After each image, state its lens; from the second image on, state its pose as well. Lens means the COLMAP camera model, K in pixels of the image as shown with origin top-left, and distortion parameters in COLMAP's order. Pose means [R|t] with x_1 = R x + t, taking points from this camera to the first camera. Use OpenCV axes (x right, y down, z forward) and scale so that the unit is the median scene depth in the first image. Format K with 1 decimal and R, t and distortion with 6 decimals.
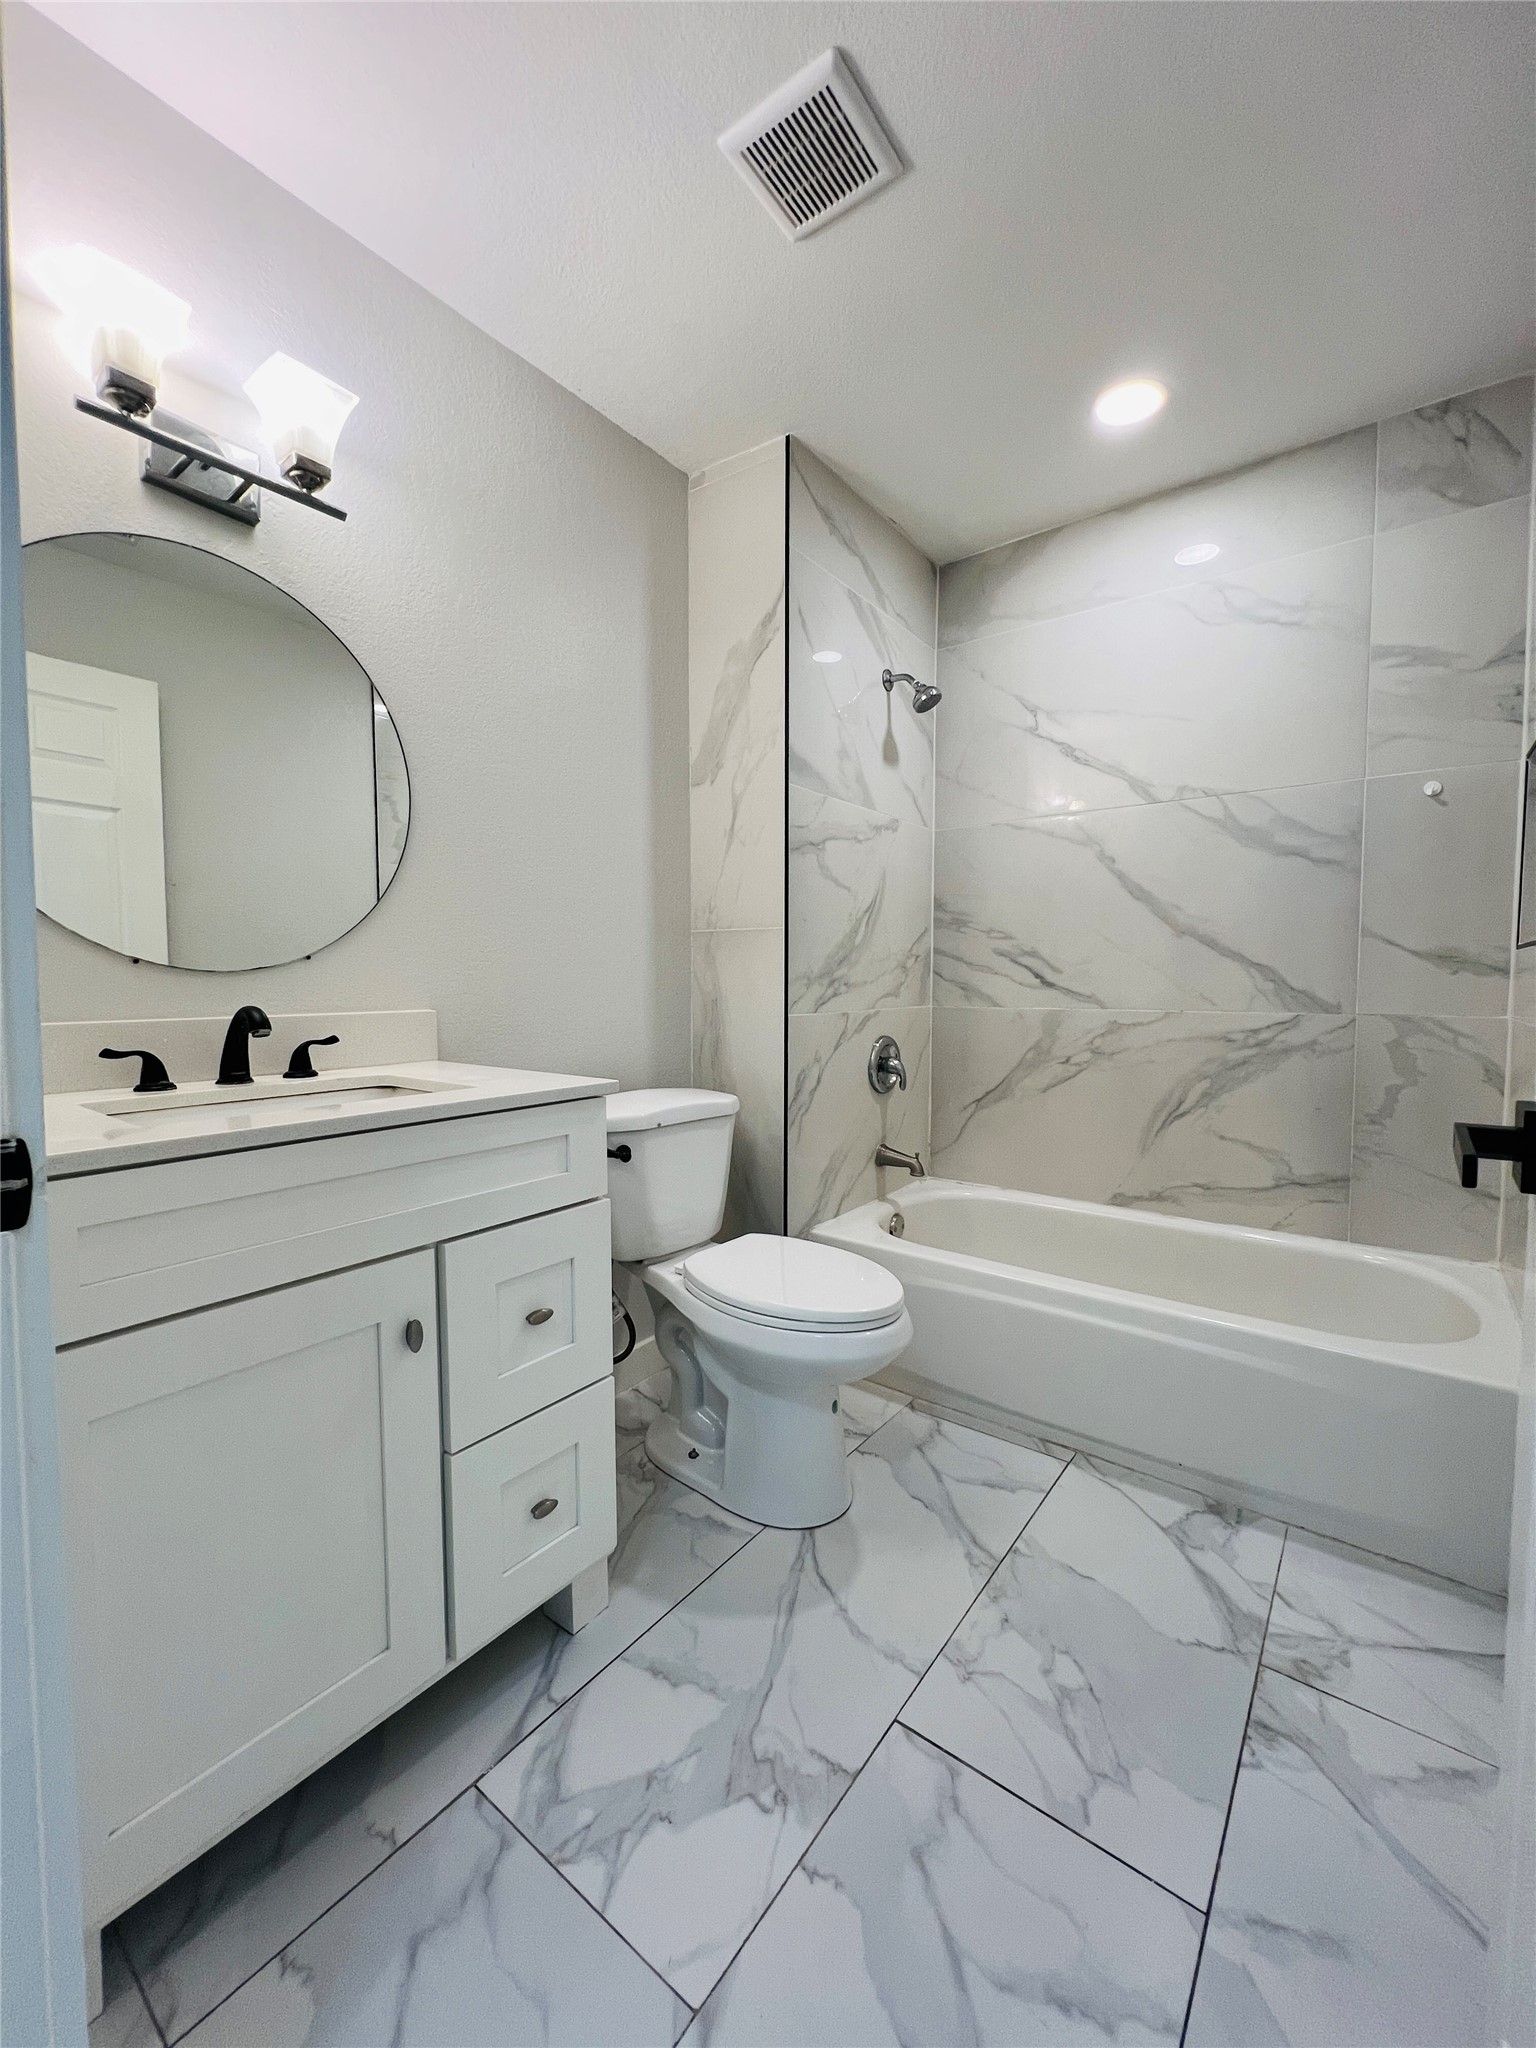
lens RADIAL K [[821.6, 0, 758.9], [0, 821.6, 1023.2], [0, 0, 1]] dist [-0.003057, -0.000259]
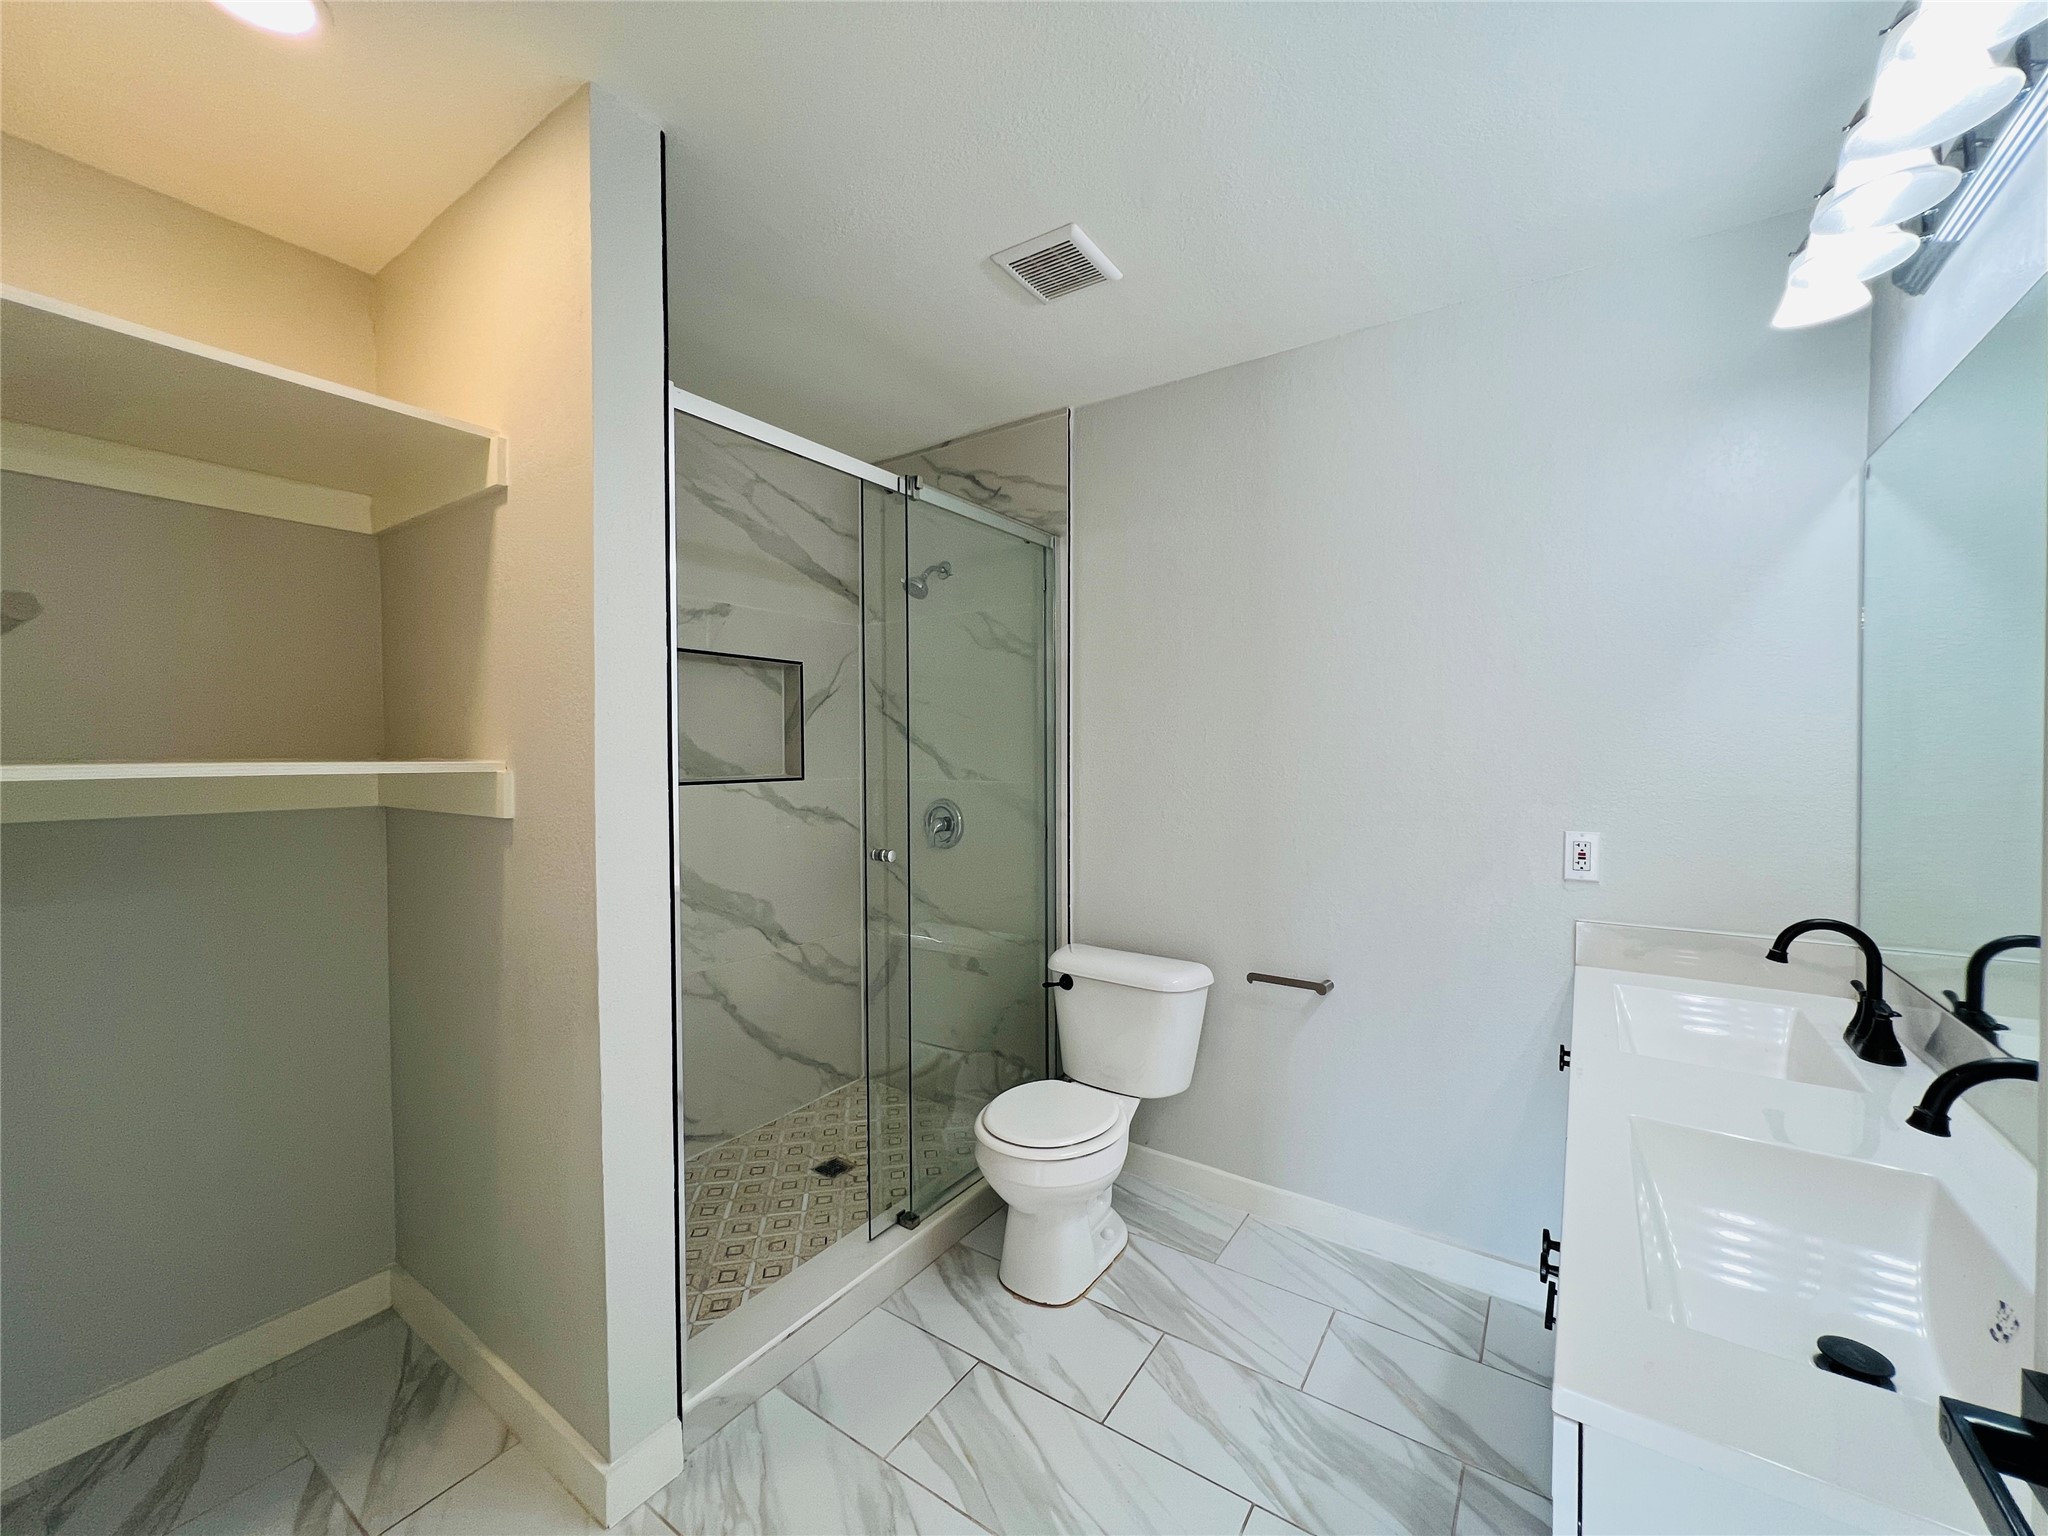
lens RADIAL K [[821.6, 0, 1024.8], [0, 821.6, 761.3], [0, 0, 1]] dist [-0.003057, -0.000259]
pose [[-0.041840, -0.020356, 0.998917, -0.699650], [0.063117, 0.997742, 0.022976, -0.533453], [-0.997129, 0.064010, -0.040460, 0.621944]]
